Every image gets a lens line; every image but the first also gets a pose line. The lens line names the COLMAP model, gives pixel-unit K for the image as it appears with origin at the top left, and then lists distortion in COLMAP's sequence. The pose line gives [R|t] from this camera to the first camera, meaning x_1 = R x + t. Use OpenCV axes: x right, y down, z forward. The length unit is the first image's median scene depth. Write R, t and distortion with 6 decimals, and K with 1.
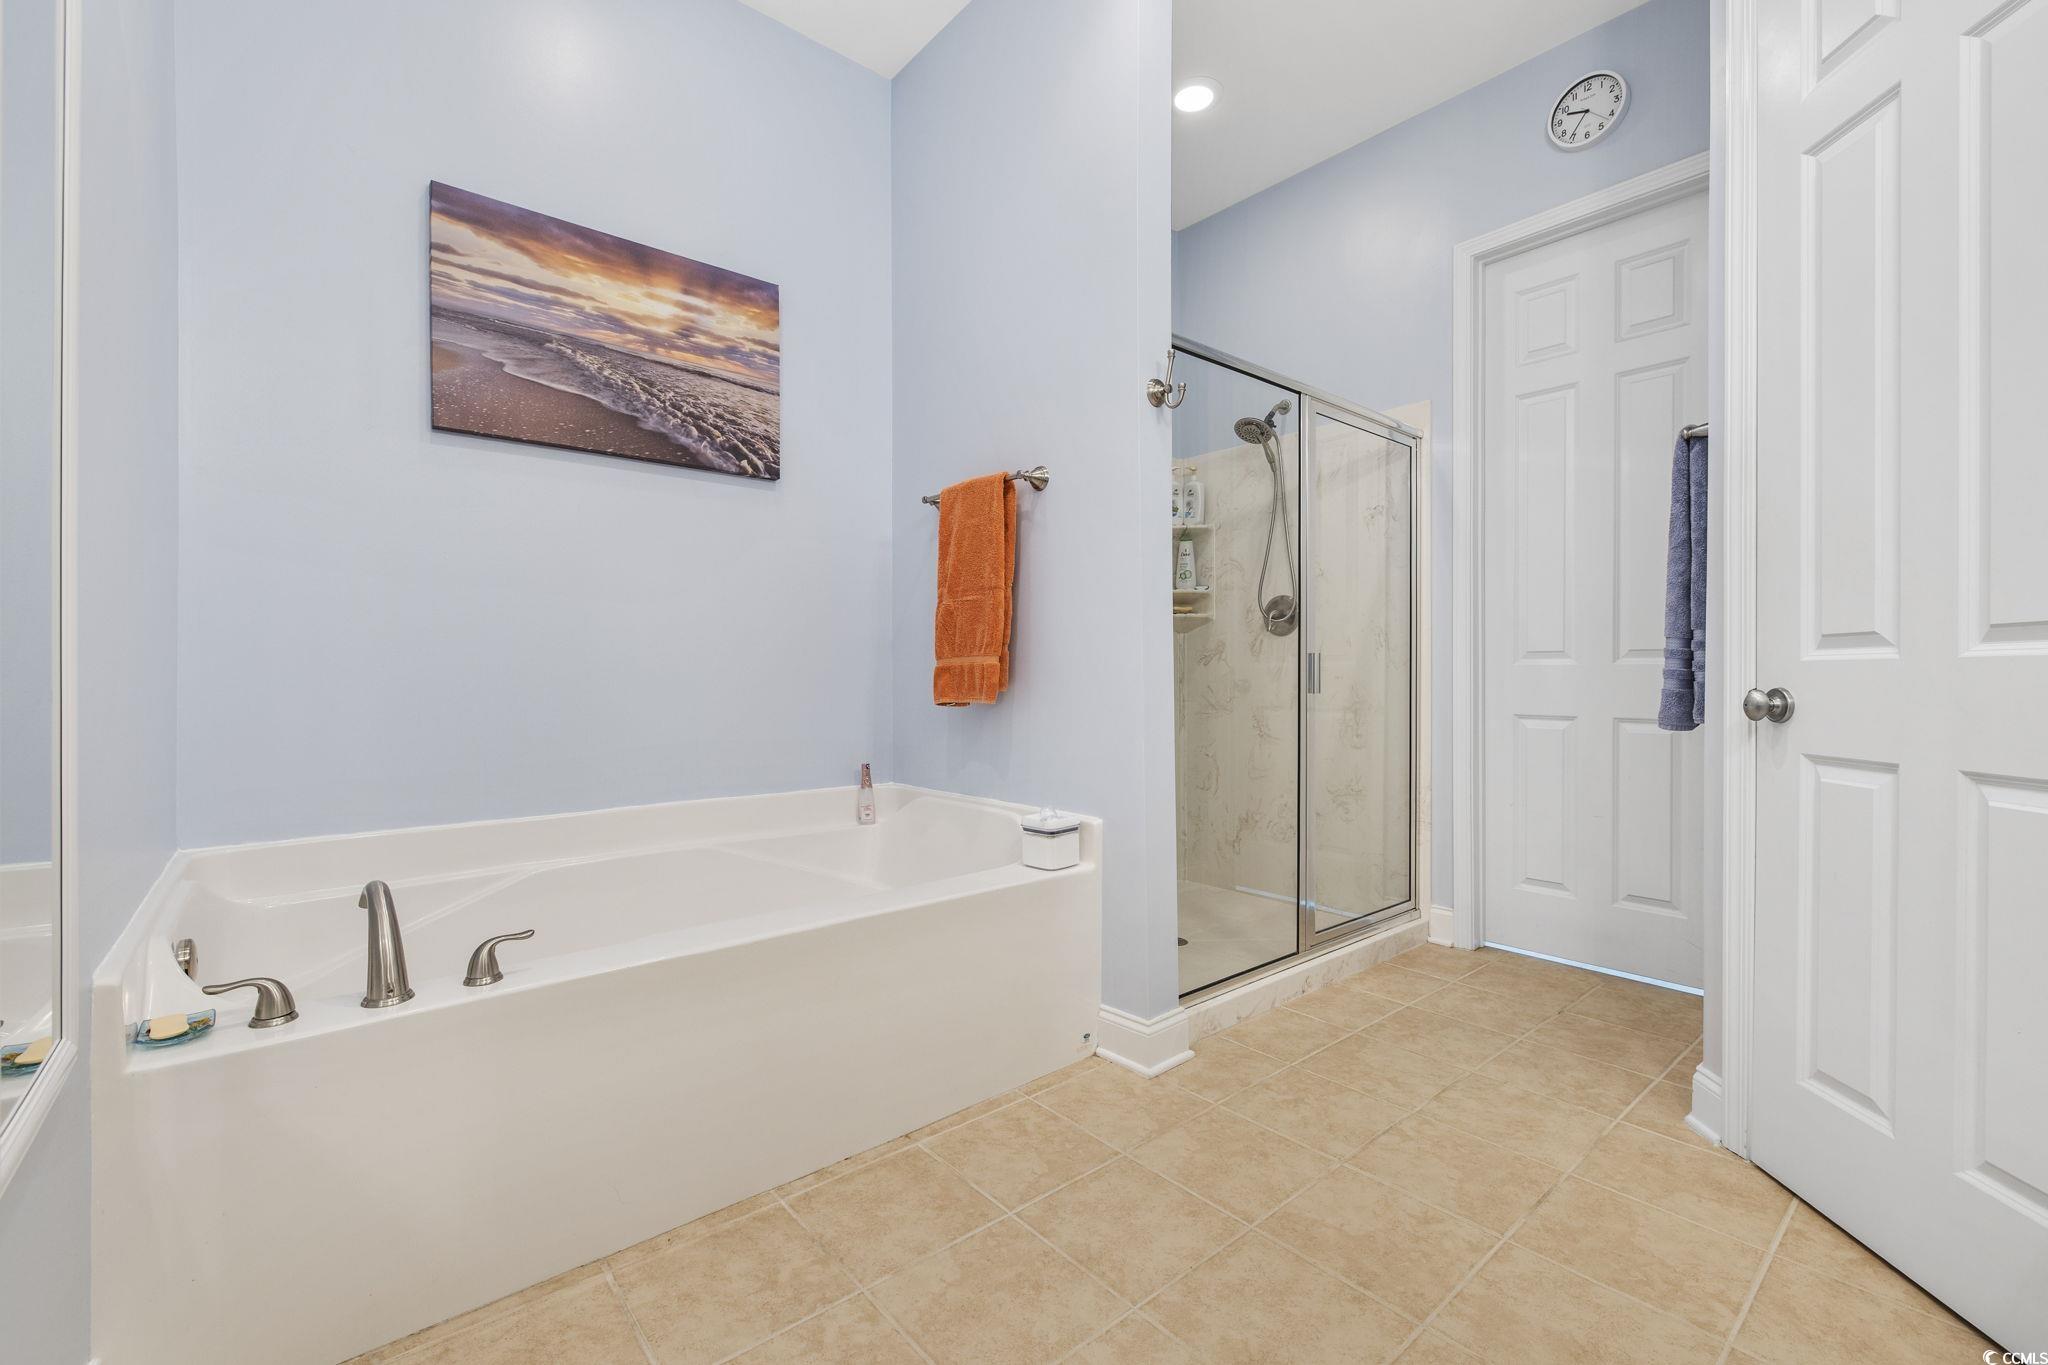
lens RADIAL K [[859.7, 0, 1017.3], [0, 859.7, 678.2], [0, 0, 1]] dist [0.000148, -0.000696]
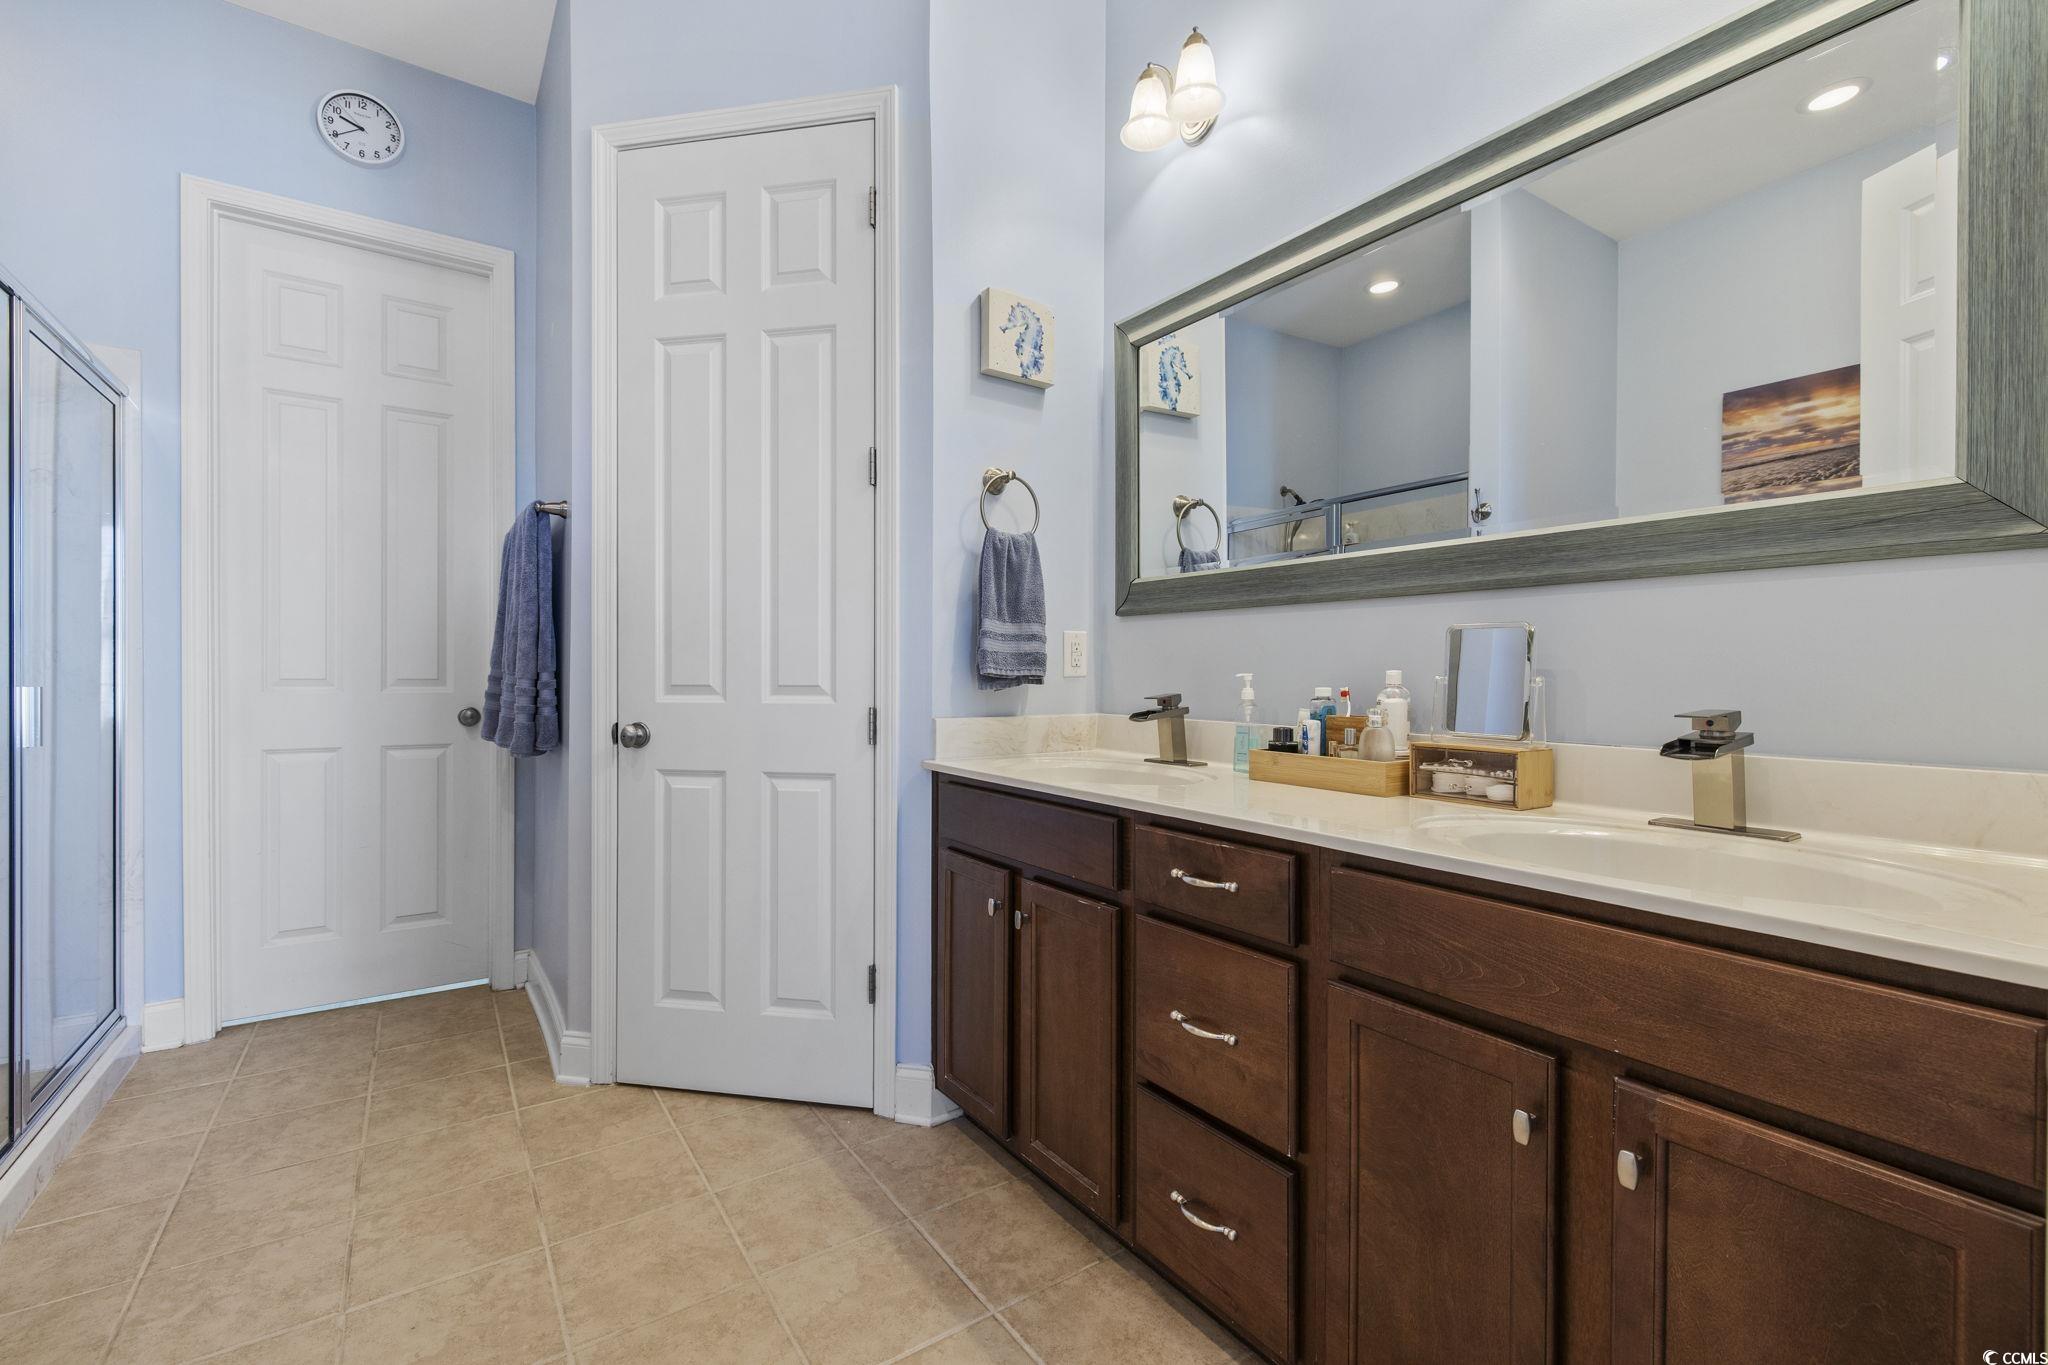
lens RADIAL K [[859.7, 0, 1015.3], [0, 859.7, 683.4], [0, 0, 1]] dist [0.000148, -0.000696]
pose [[0.095864, -0.005582, 0.995379, -0.242800], [-0.000169, 0.999984, 0.005624, -0.034204], [-0.995394, -0.000707, 0.095861, 0.165999]]
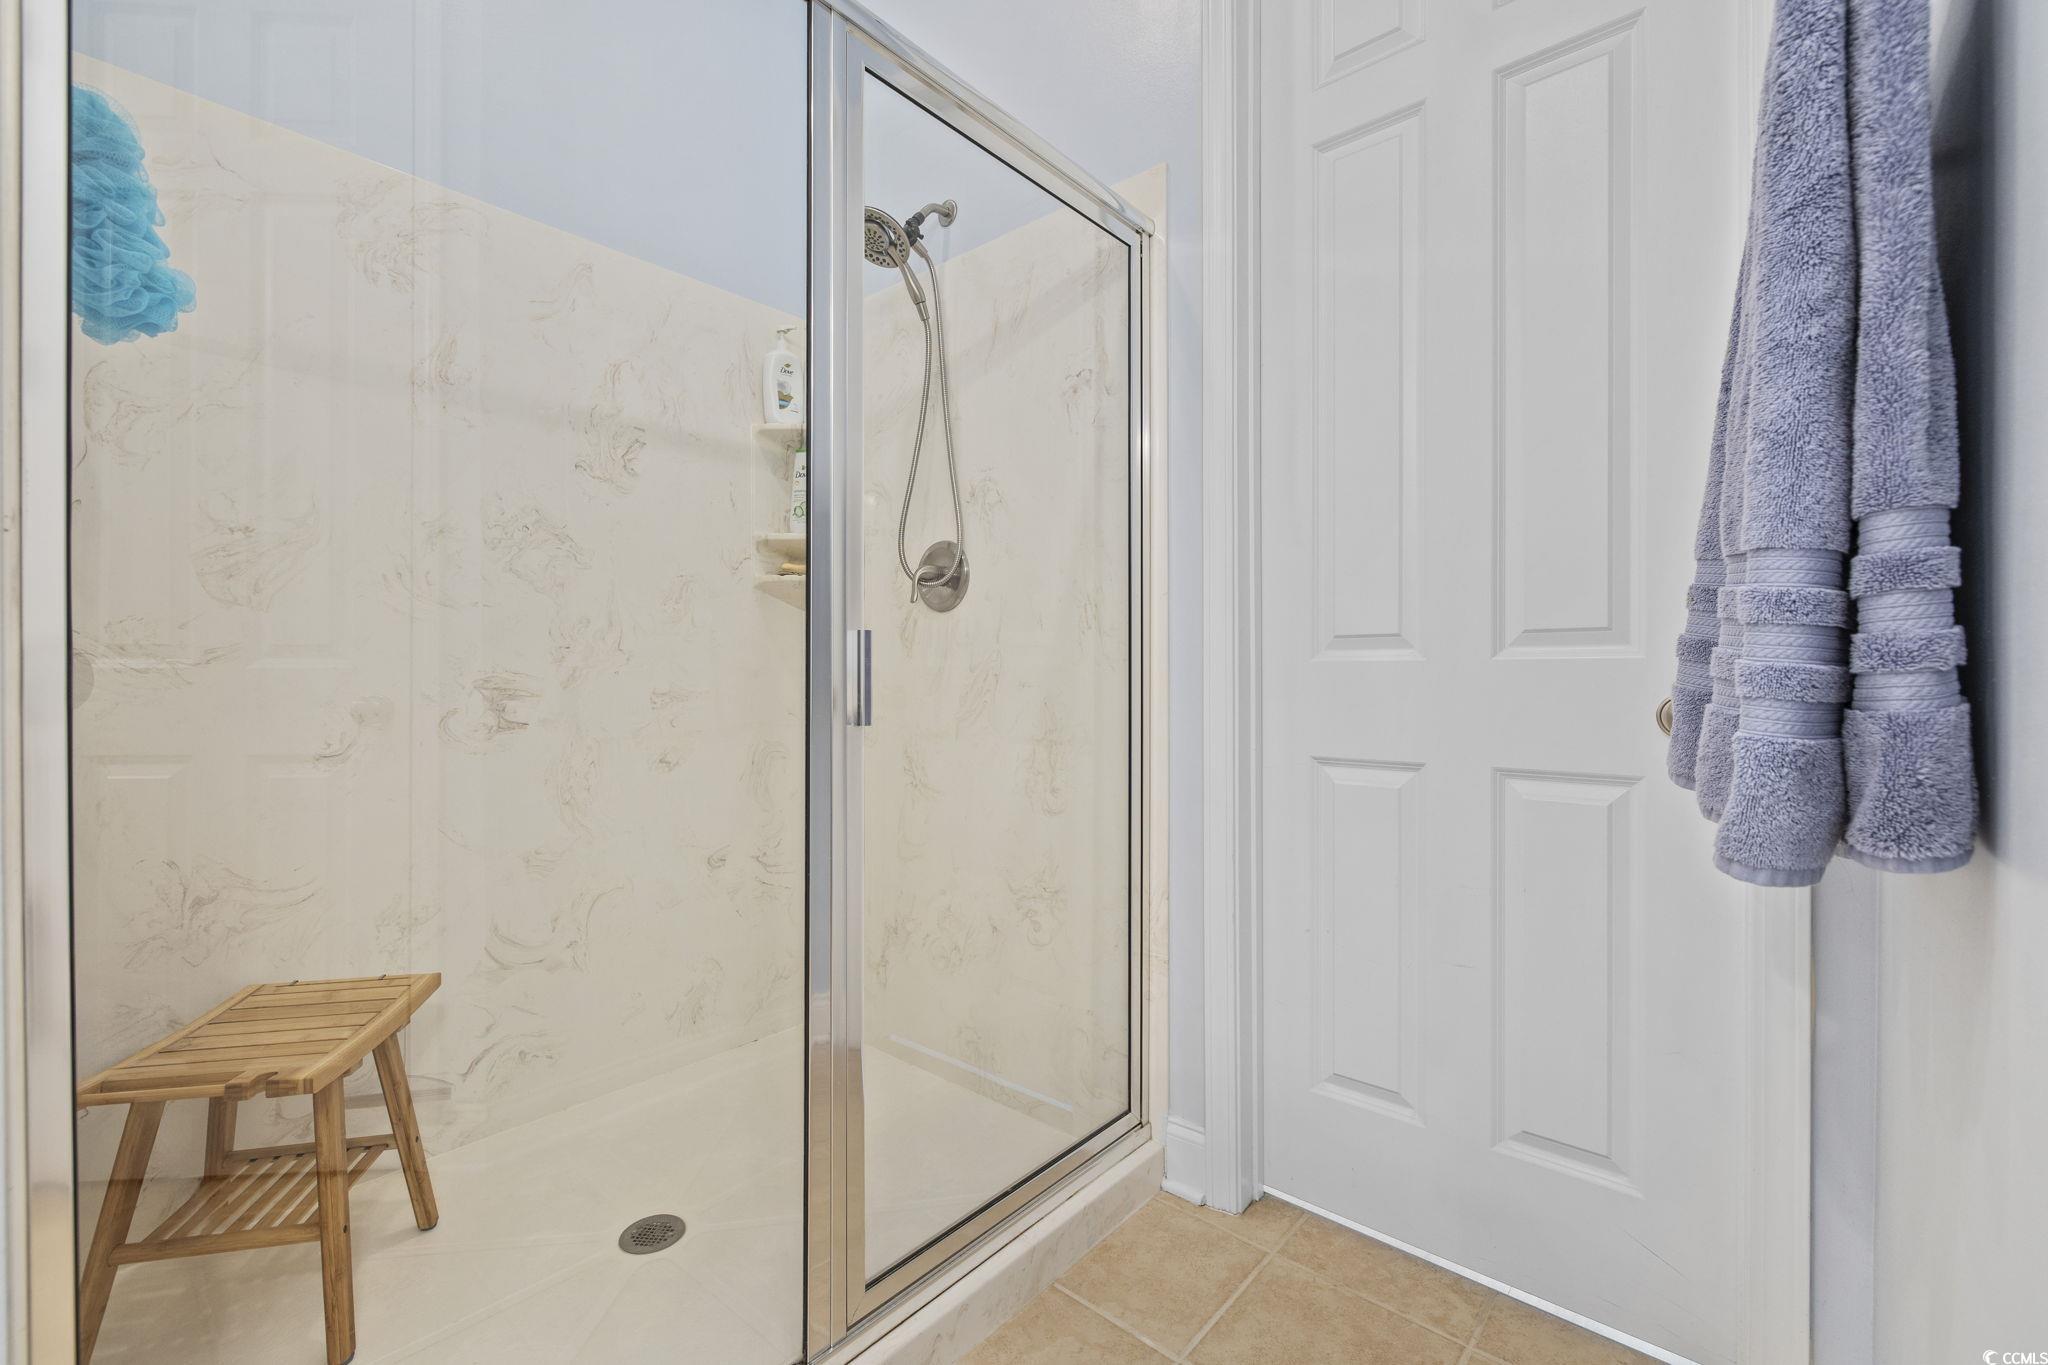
lens RADIAL K [[859.7, 0, 1012.6], [0, 859.7, 675.8], [0, 0, 1]] dist [0.000148, -0.000696]
pose [[0.988984, 0.000856, 0.148019, 0.352870], [-0.000008, 0.999984, -0.005732, -0.004220], [-0.148021, 0.005668, 0.988968, 0.561570]]
